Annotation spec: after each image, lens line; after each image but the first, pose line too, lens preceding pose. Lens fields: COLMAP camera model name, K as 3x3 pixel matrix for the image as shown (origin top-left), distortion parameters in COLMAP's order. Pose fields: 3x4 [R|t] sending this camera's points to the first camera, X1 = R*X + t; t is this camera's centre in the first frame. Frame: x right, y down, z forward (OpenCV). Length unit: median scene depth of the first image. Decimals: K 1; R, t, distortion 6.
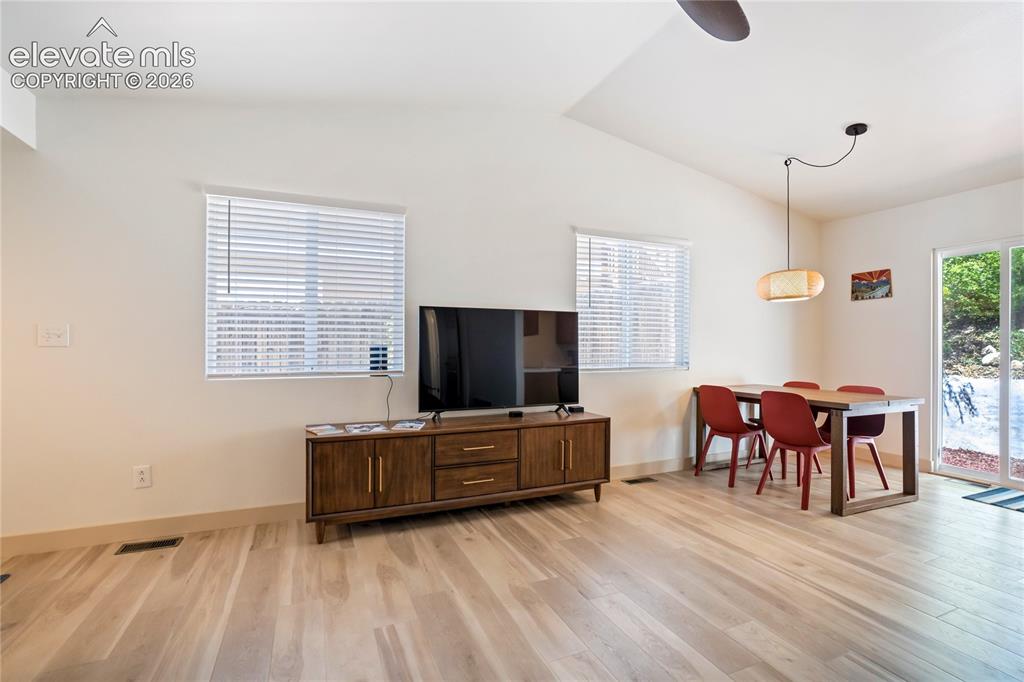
lens RADIAL K [[476.7, 0, 515.5], [0, 476.7, 341.4], [0, 0, 1]] dist [-0.039329, 0.018025]
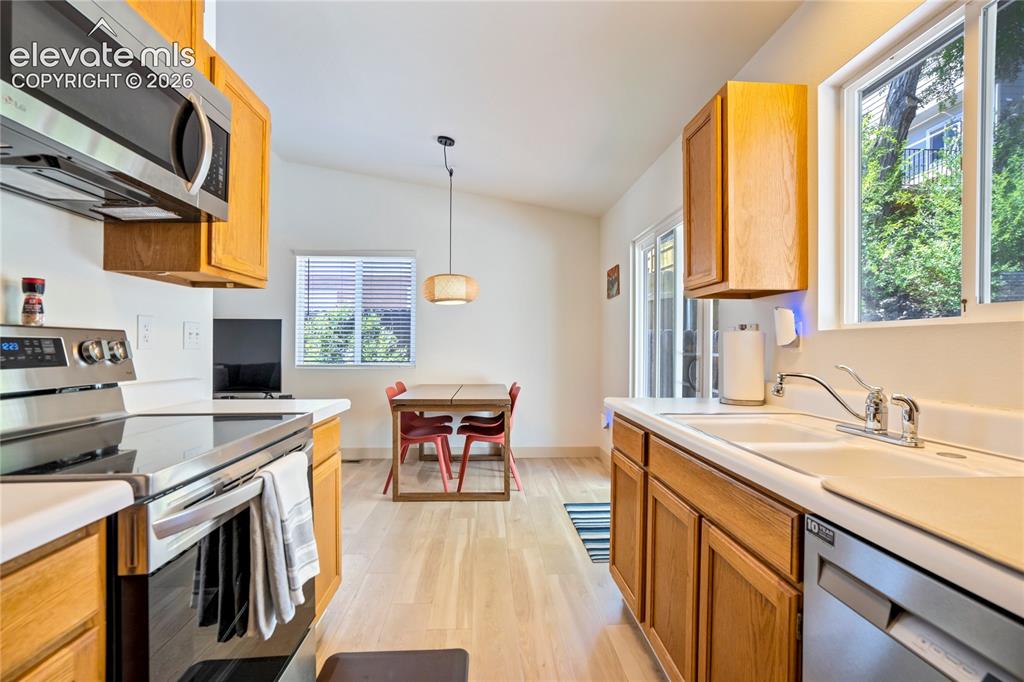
lens RADIAL K [[476.7, 0, 509.5], [0, 476.7, 347.4], [0, 0, 1]] dist [-0.039329, 0.018025]
pose [[0.933666, 0.000900, -0.358145, 1.204553], [0.000389, 0.999994, 0.003527, 0.008342], [0.358146, -0.003433, 0.933659, 0.058828]]
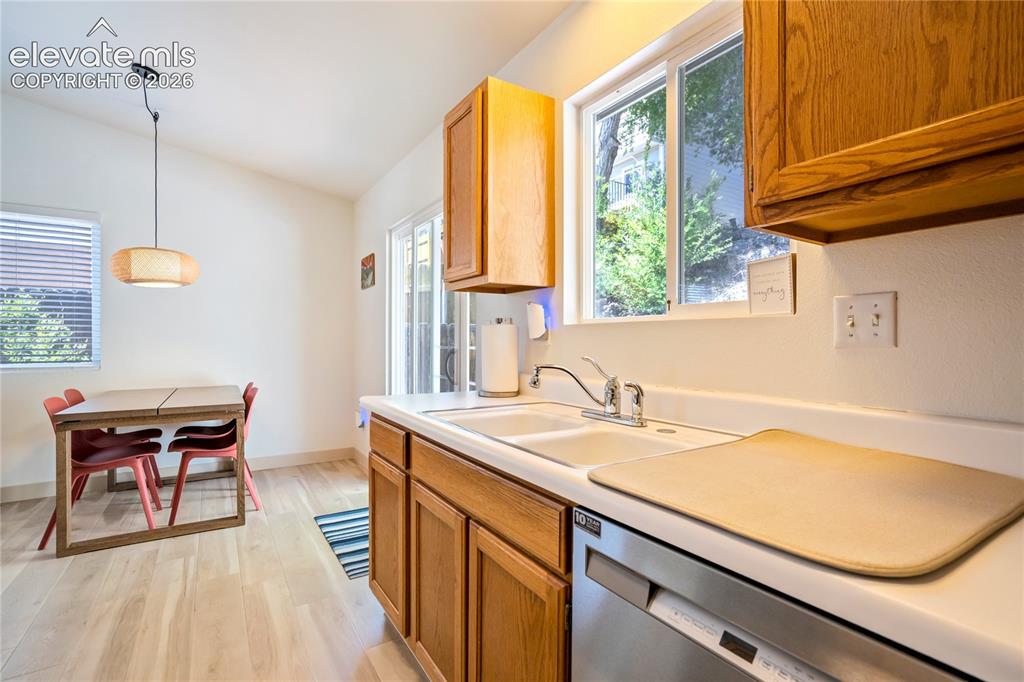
lens RADIAL K [[476.7, 0, 521.9], [0, 476.7, 342.8], [0, 0, 1]] dist [-0.039329, 0.018025]
pose [[0.986633, -0.004373, 0.162897, 1.196084], [0.002888, 0.999952, 0.009352, 0.007926], [-0.162930, -0.008756, 0.986599, 0.095943]]
